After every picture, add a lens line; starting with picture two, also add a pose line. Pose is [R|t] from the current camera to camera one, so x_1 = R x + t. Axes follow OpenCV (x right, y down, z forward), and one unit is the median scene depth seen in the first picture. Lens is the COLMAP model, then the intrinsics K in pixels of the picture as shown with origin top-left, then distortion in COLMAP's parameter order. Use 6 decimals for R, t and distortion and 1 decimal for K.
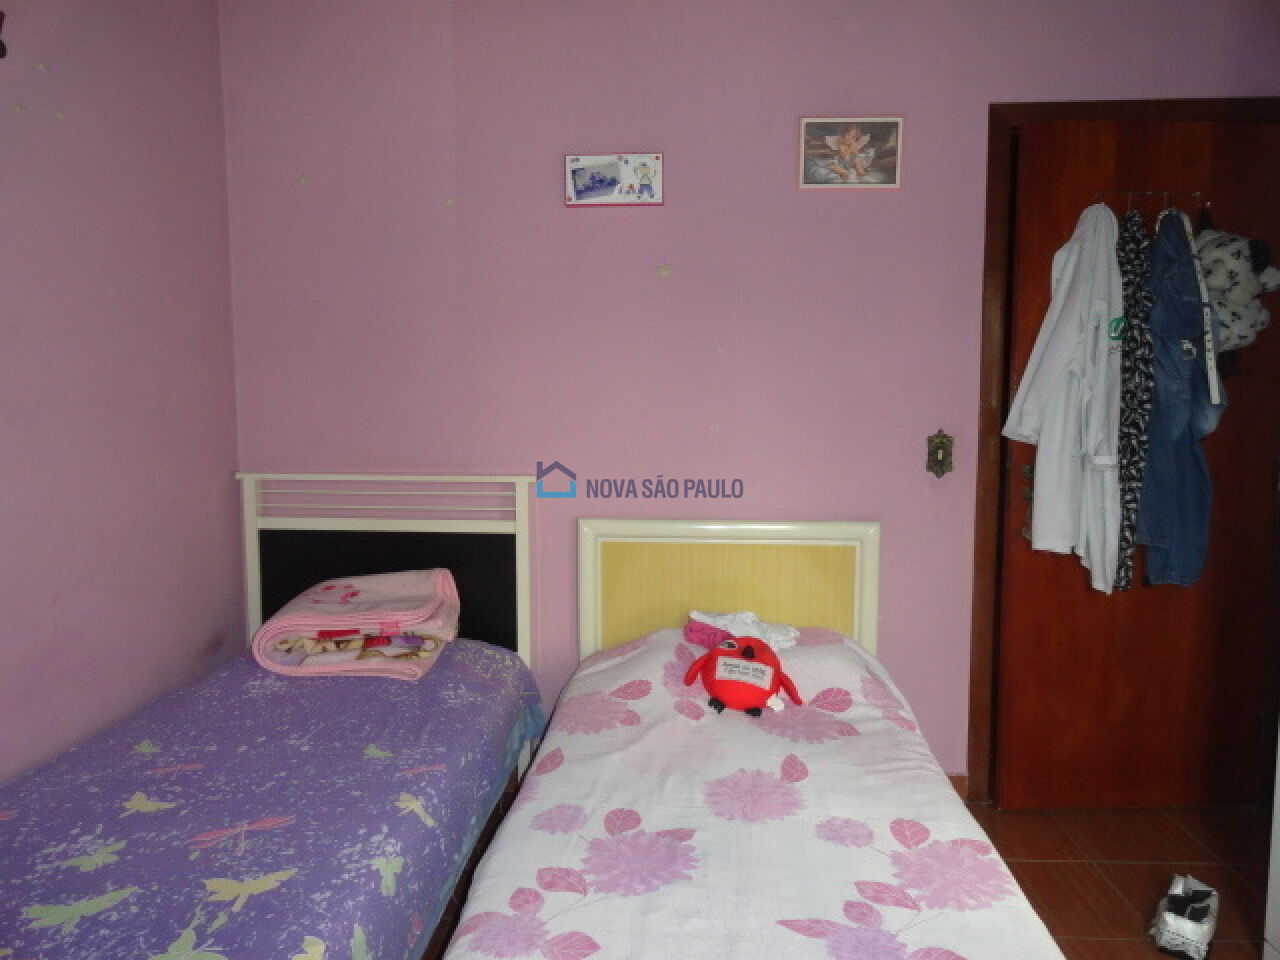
lens RADIAL K [[881.7, 0, 639.4], [0, 881.7, 480.3], [0, 0, 1]] dist [-0.001534, 0.001460]
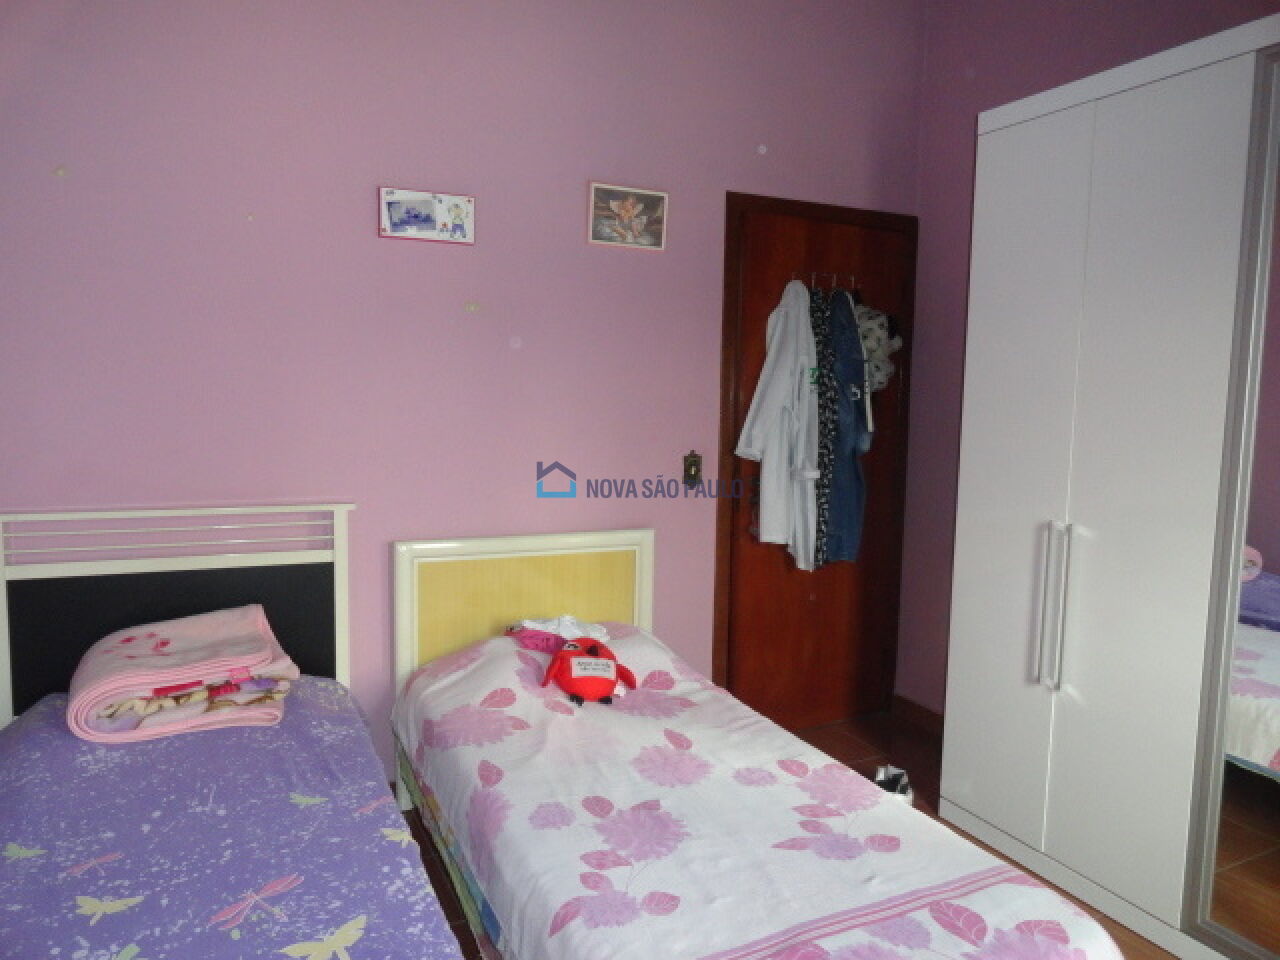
lens RADIAL K [[881.7, 0, 642.5], [0, 881.7, 480.3], [0, 0, 1]] dist [-0.001534, 0.001460]
pose [[0.865892, -0.033402, 0.499115, -0.362471], [0.023098, 0.999374, 0.026809, -0.054644], [-0.499698, -0.011685, 0.866121, -0.034696]]
